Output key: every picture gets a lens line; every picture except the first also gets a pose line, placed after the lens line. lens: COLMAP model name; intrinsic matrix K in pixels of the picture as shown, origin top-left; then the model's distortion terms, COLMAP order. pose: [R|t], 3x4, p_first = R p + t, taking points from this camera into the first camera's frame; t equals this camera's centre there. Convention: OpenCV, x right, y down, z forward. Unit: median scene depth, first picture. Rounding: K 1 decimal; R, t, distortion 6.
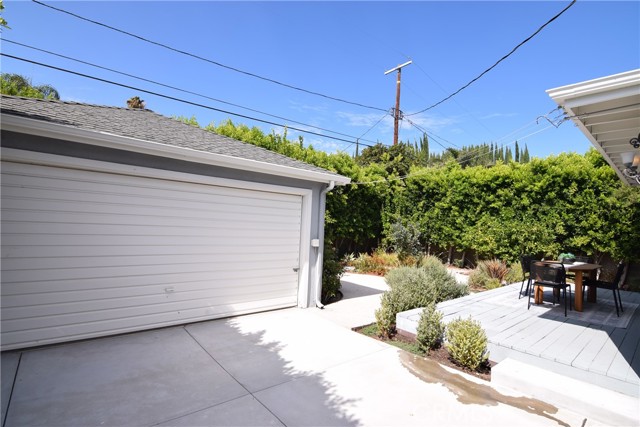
lens RADIAL K [[312.3, 0, 320.9], [0, 312.3, 212.2], [0, 0, 1]] dist [-0.008399, -0.005997]
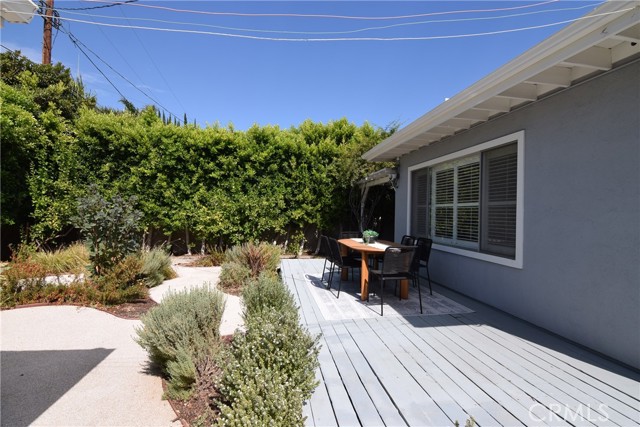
lens RADIAL K [[312.3, 0, 323.0], [0, 312.3, 210.5], [0, 0, 1]] dist [-0.008399, -0.005997]
pose [[0.517710, -0.037226, 0.854746, -0.000718], [-0.028258, 0.997764, 0.060571, 0.013970], [-0.855089, -0.055511, 0.515501, 0.351087]]
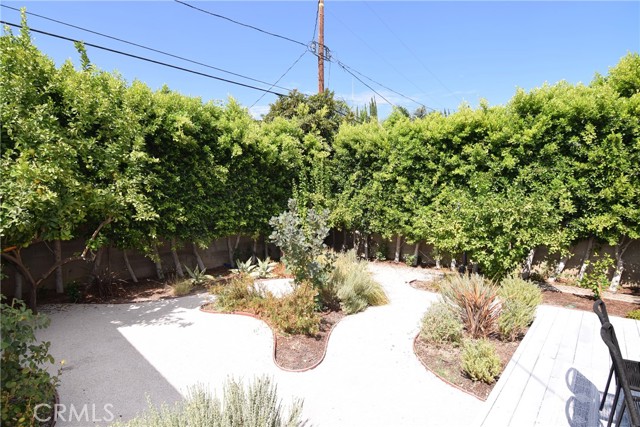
lens RADIAL K [[312.3, 0, 321.7], [0, 312.3, 213.2], [0, 0, 1]] dist [-0.008399, -0.005997]
pose [[0.990490, -0.062886, 0.122374, 0.209194], [0.054770, 0.996140, 0.068594, 0.004039], [-0.126215, -0.061240, 0.990111, 0.427626]]
